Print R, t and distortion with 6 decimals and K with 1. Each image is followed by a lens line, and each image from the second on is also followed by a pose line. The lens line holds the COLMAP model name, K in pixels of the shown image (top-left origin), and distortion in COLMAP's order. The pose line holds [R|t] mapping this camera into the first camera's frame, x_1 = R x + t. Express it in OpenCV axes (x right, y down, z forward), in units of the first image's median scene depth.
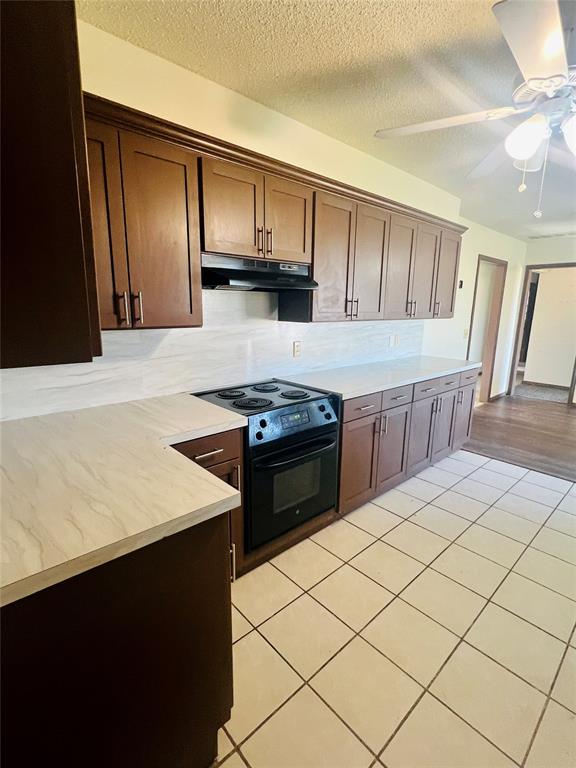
lens RADIAL K [[364.8, 0, 288.0], [0, 364.8, 384.0], [0, 0, 1]] dist [0.000315, -0.000105]
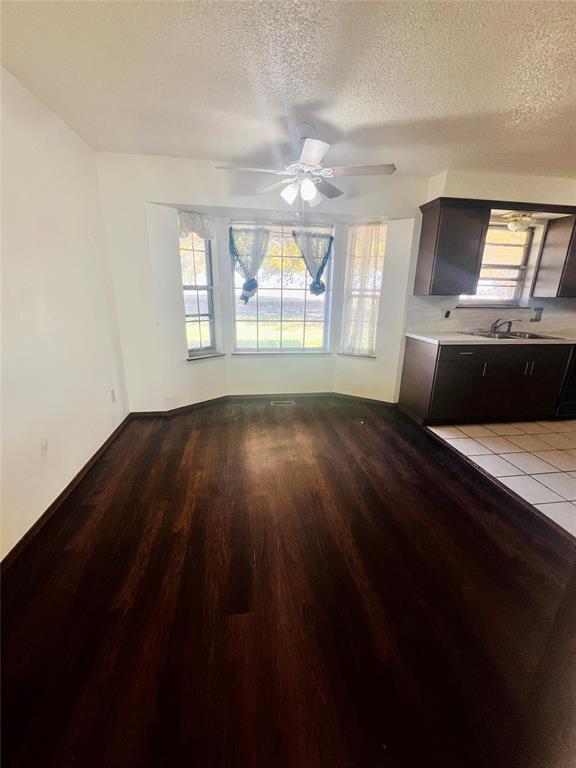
lens RADIAL K [[313.7, 0, 288.0], [0, 313.7, 384.0], [0, 0, 1]] dist [-0.000574, -0.000057]
pose [[-0.833594, -0.189035, 0.519024, 1.167132], [0.084696, 0.884767, 0.458272, -0.456476], [-0.545845, 0.425973, -0.721526, 2.381605]]
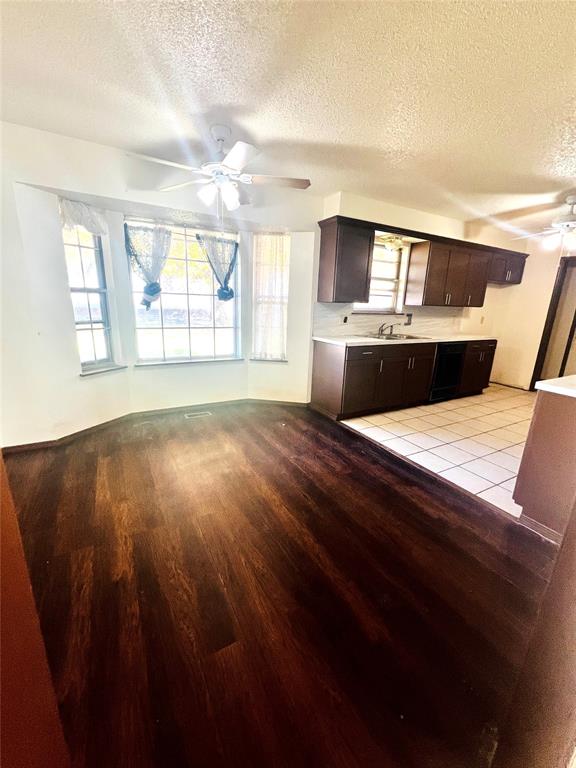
lens RADIAL K [[313.7, 0, 288.0], [0, 313.7, 384.0], [0, 0, 1]] dist [-0.000574, -0.000057]
pose [[-0.973710, -0.105536, 0.201868, 1.304635], [-0.003142, 0.892338, 0.451356, -0.451050], [-0.227769, 0.438856, -0.869210, 2.433227]]
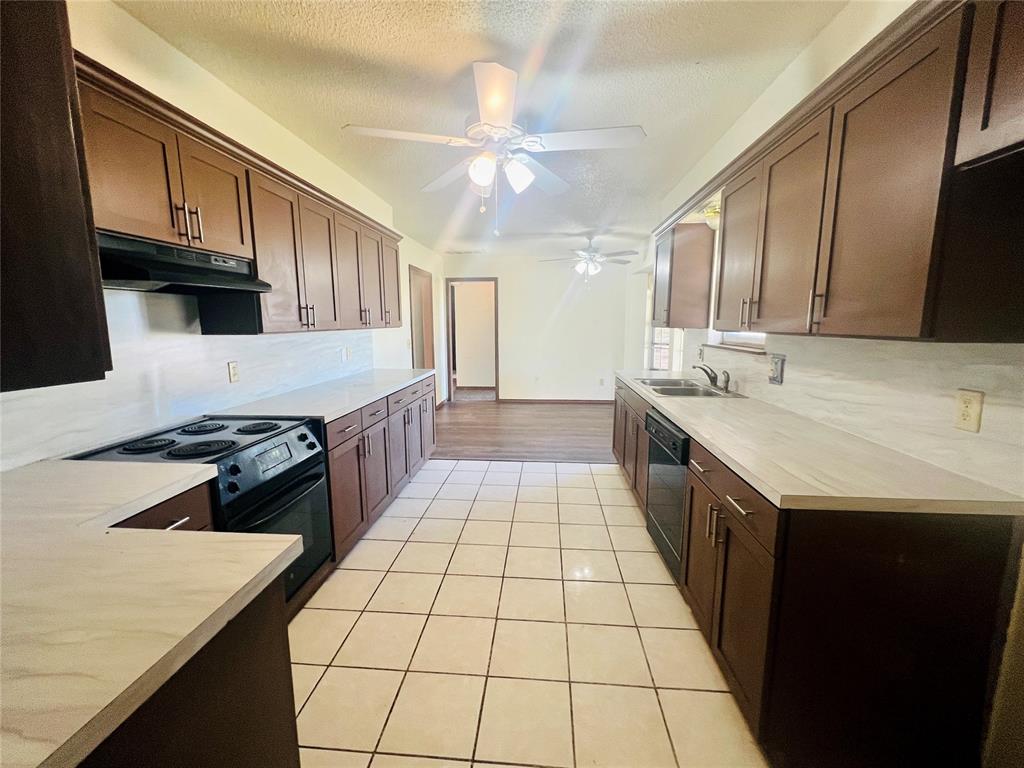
lens RADIAL K [[418.3, 0, 512.0], [0, 418.3, 384.0], [0, 0, 1]] dist [-0.000574, -0.000057]
pose [[0.733067, -0.120115, 0.669466, -0.154064], [0.158647, 0.987329, 0.003427, 0.017947], [-0.661395, 0.103697, 0.742835, -0.005212]]
